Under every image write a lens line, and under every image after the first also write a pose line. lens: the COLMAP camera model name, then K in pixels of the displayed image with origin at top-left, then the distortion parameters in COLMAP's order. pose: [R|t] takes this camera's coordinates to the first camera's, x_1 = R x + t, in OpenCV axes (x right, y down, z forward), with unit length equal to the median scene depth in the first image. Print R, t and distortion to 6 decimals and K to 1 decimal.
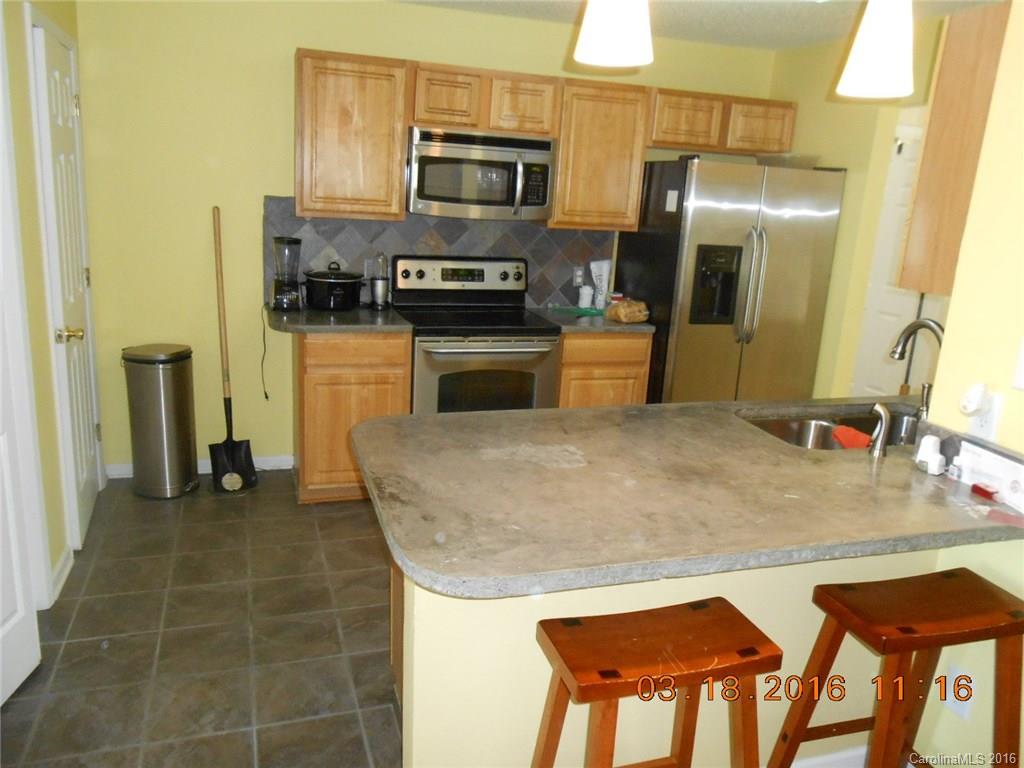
lens RADIAL K [[798.8, 0, 517.9], [0, 798.8, 383.5], [0, 0, 1]] dist [-0.005454, -0.002230]
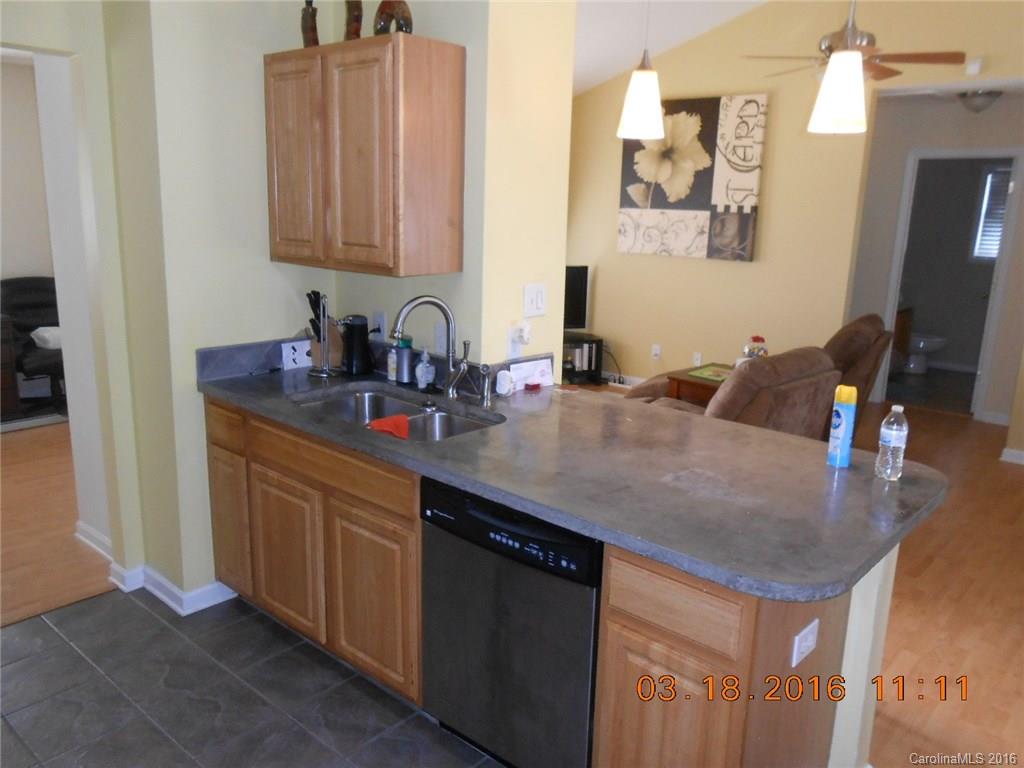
lens RADIAL K [[798.8, 0, 517.9], [0, 798.8, 383.5], [0, 0, 1]] dist [-0.005454, -0.002230]
pose [[-0.505238, -0.267345, 0.820525, -0.682803], [0.149989, 0.909130, 0.388570, -0.482922], [-0.849846, 0.319390, -0.419228, 1.685796]]
